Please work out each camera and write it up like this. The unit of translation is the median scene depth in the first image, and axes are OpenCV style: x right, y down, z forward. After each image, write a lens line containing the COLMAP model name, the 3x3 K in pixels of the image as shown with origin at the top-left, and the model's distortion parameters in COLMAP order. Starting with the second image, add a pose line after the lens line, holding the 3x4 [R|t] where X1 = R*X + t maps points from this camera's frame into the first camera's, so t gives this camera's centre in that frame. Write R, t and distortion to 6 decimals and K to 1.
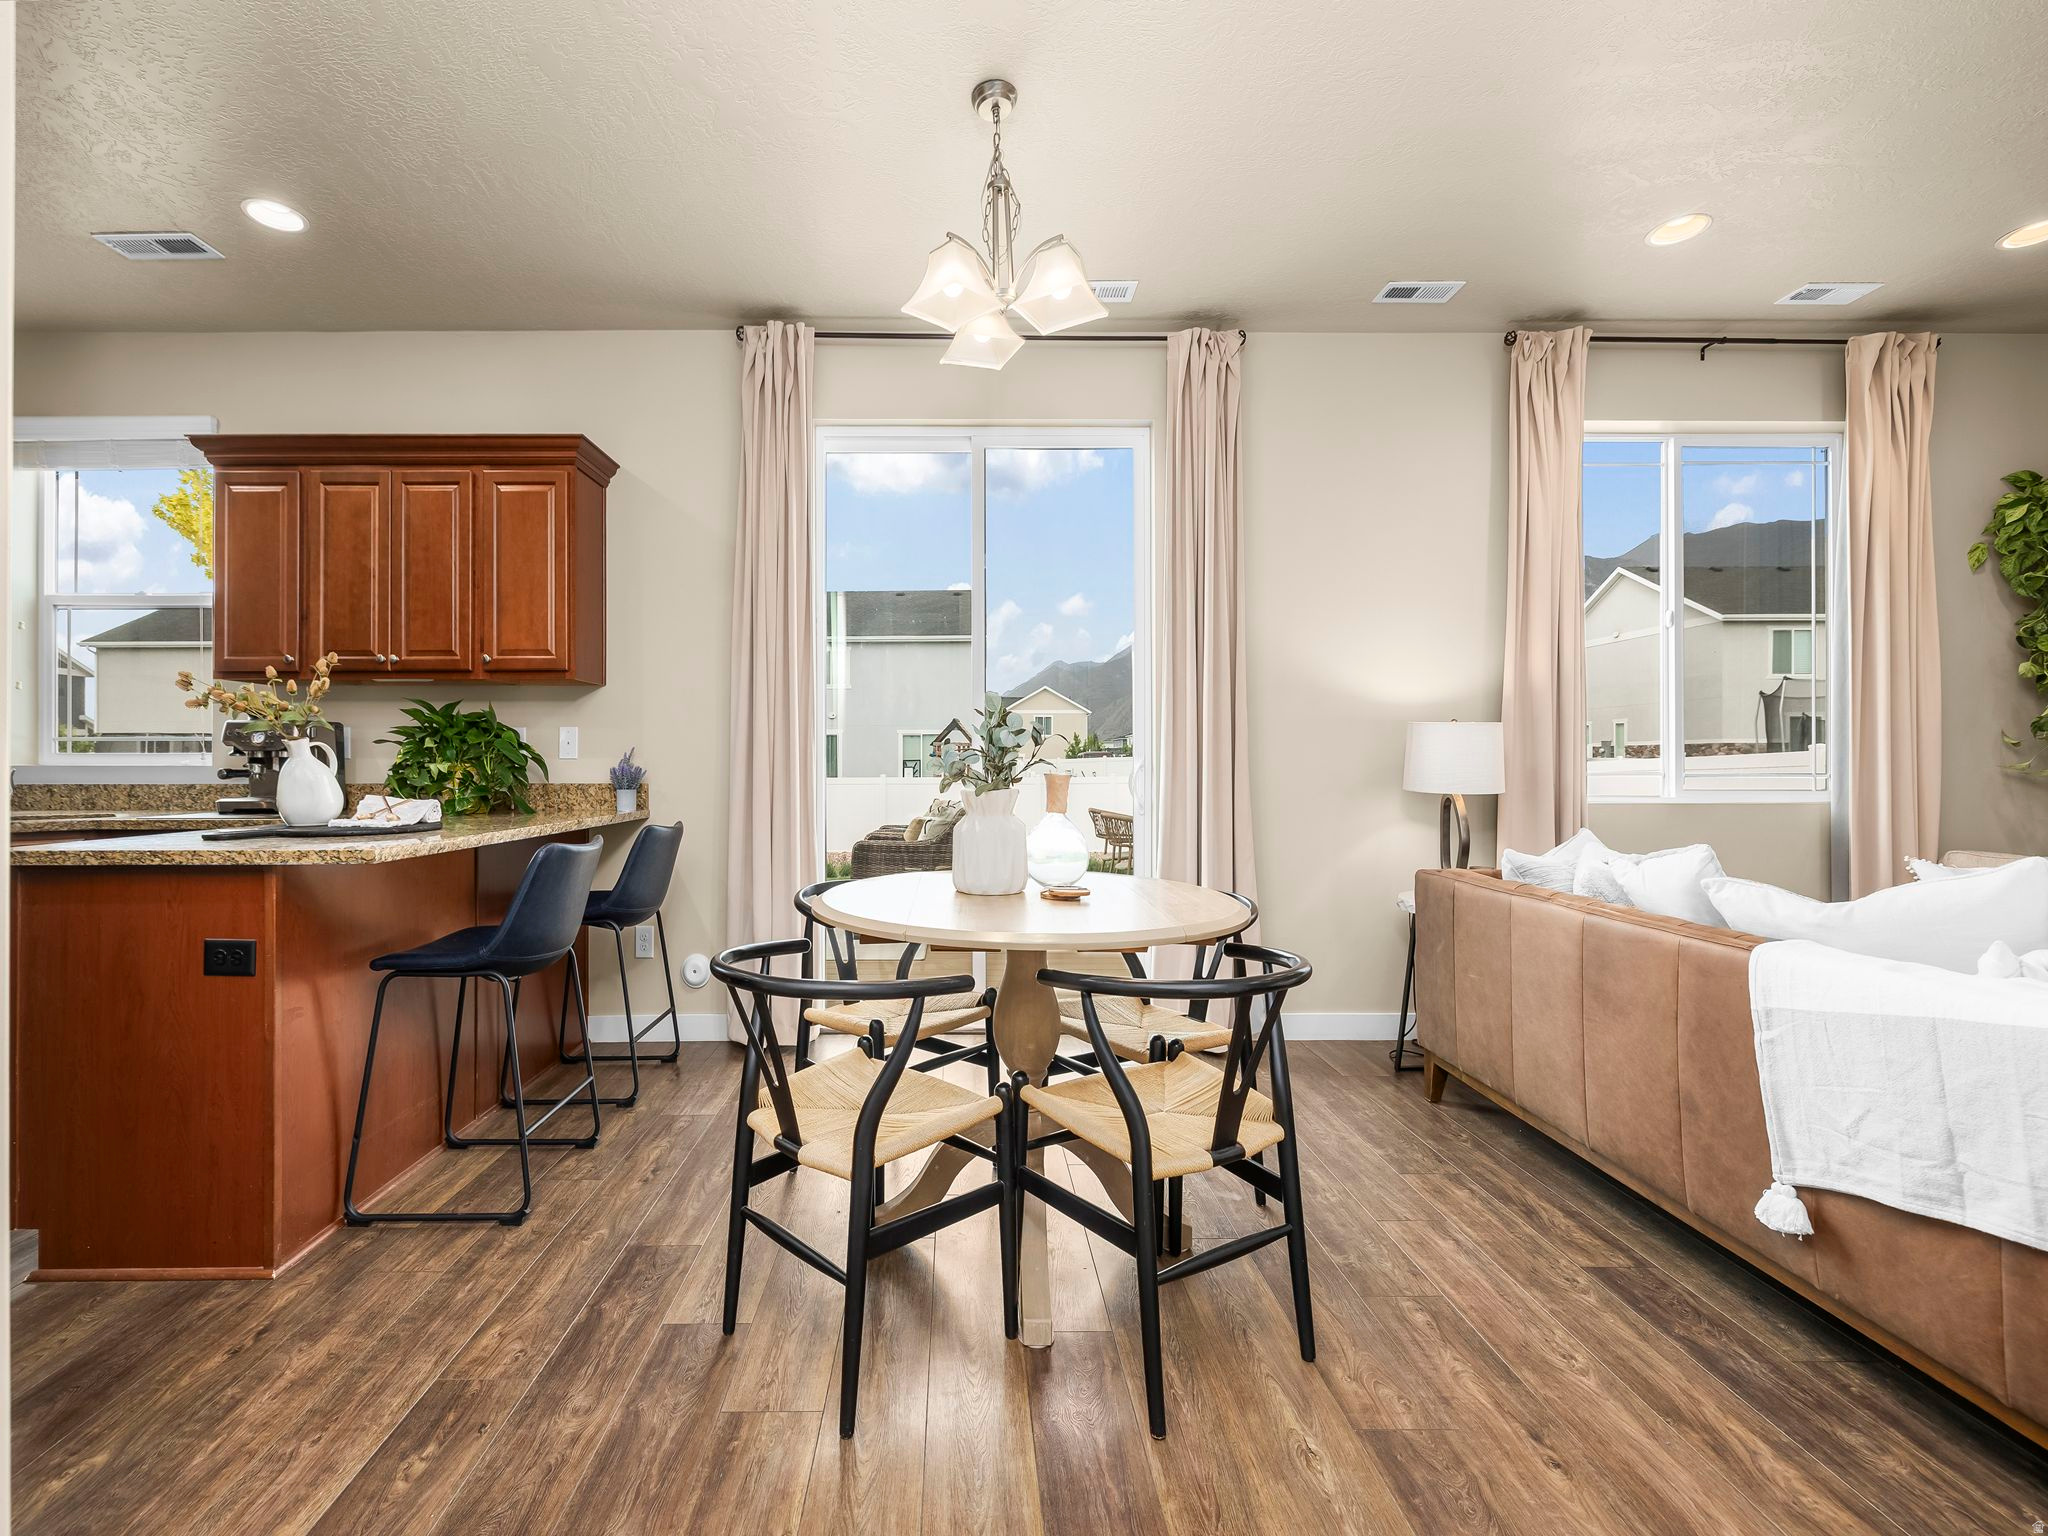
lens RADIAL K [[872.2, 0, 1027.7], [0, 872.2, 759.8], [0, 0, 1]] dist [0.004042, -0.001276]
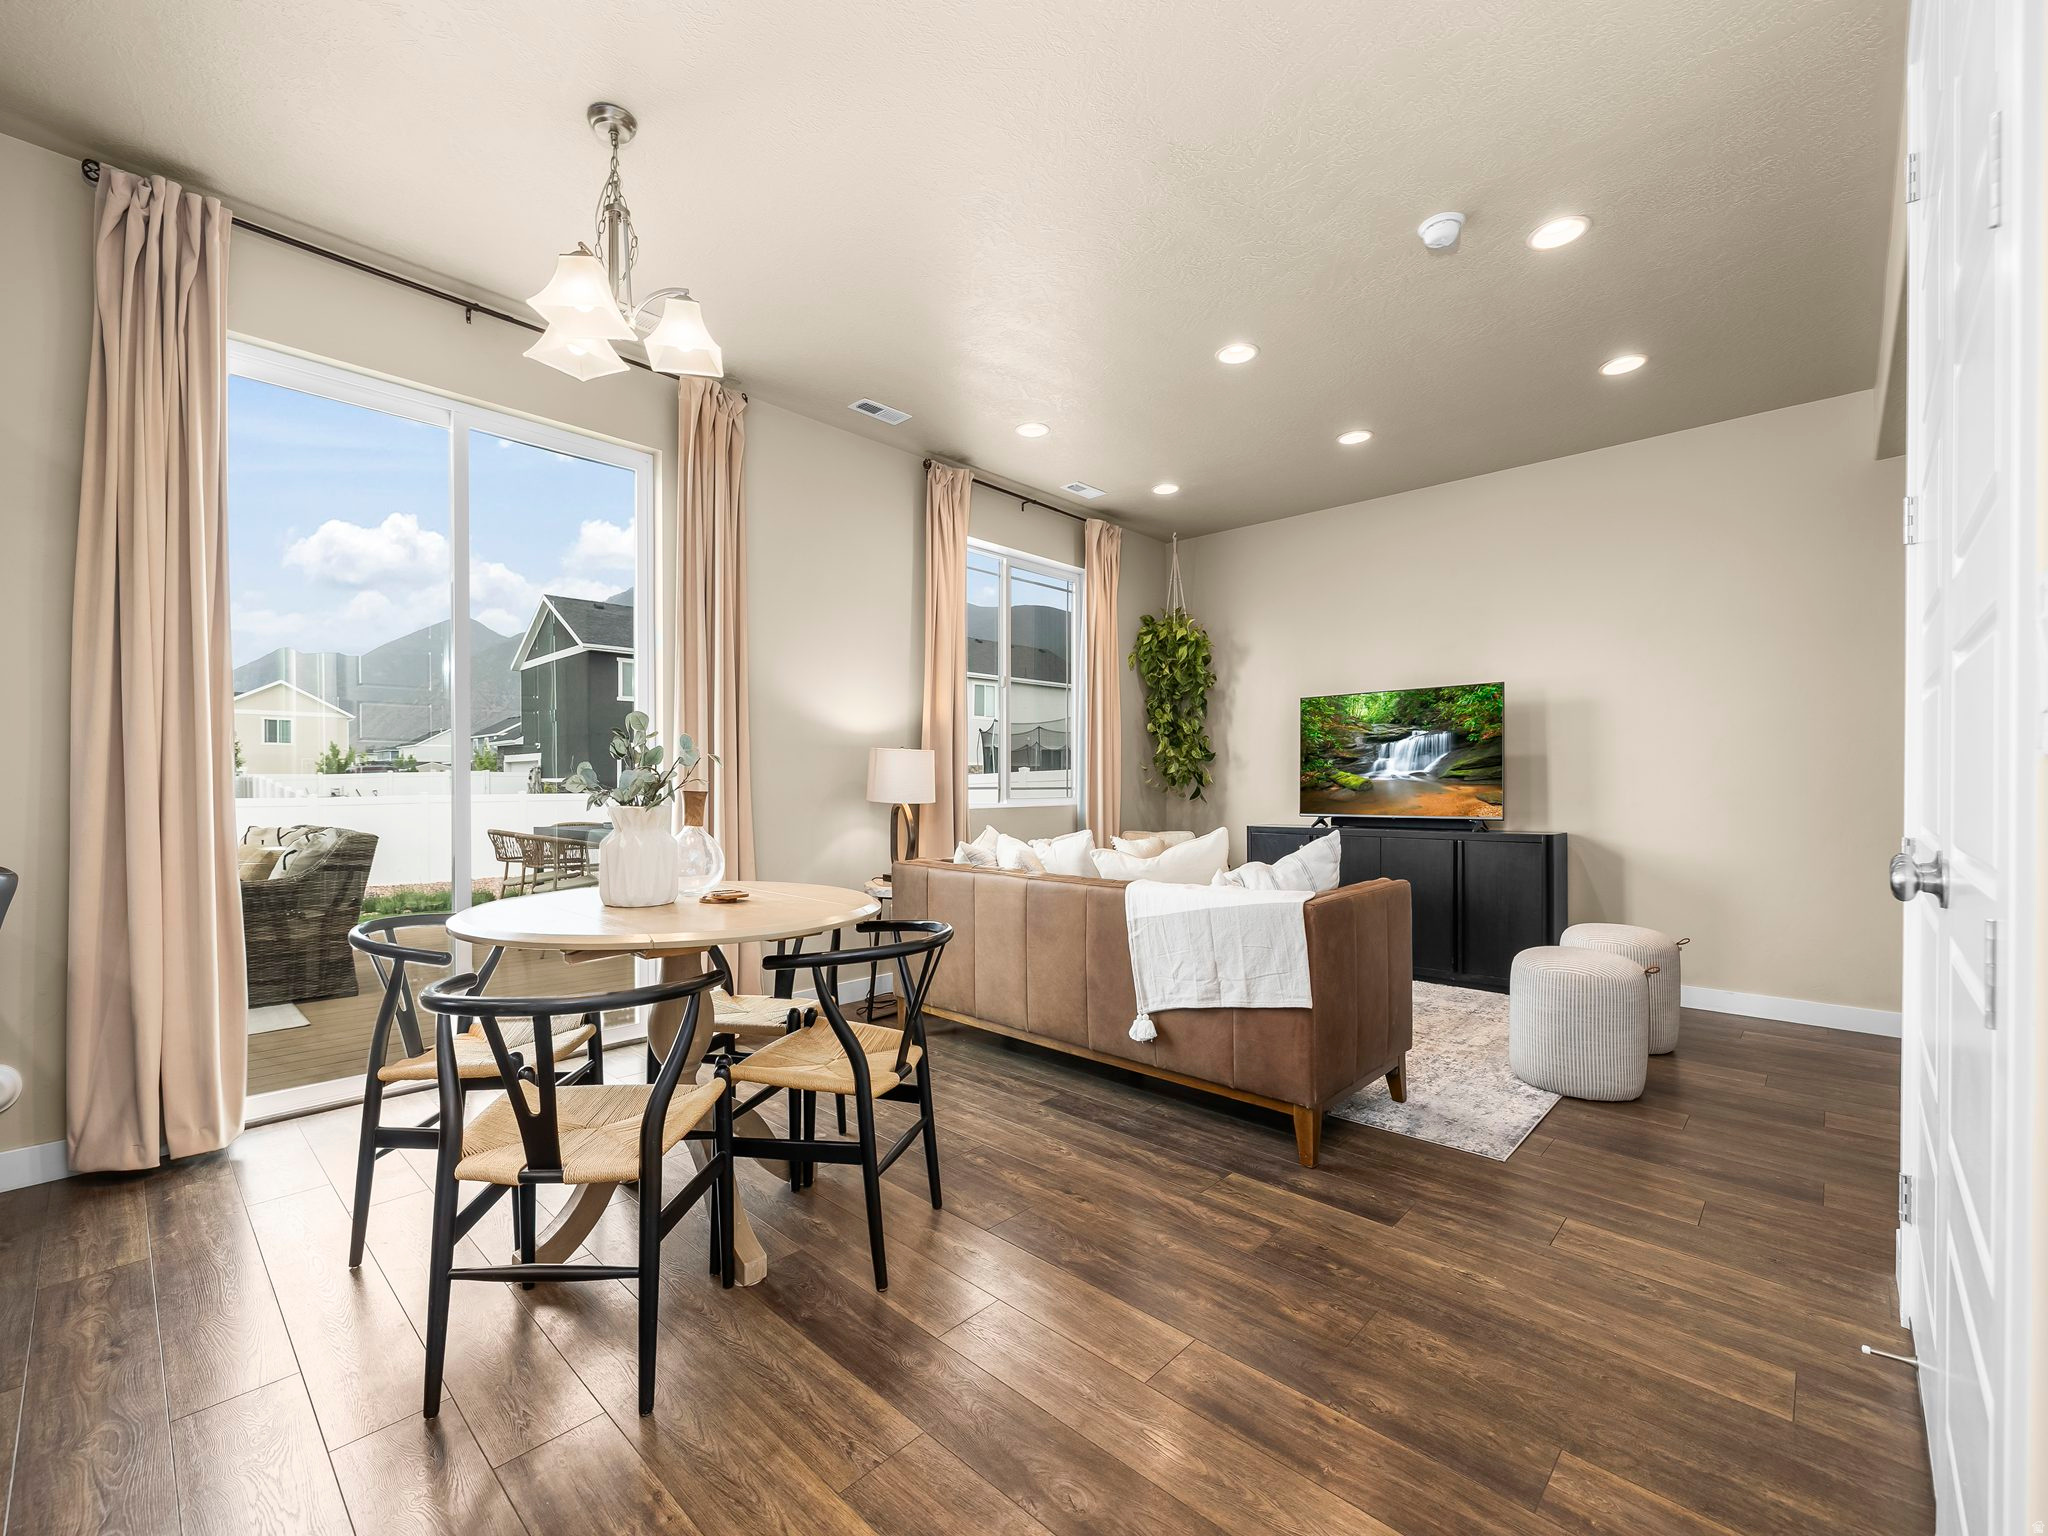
lens RADIAL K [[872.2, 0, 1012.2], [0, 872.2, 778.9], [0, 0, 1]] dist [0.004042, -0.001276]
pose [[0.693667, 0.001084, 0.720295, -0.505798], [-0.004905, 0.999983, 0.003219, -0.004436], [-0.720279, -0.005766, 0.693660, -0.043084]]
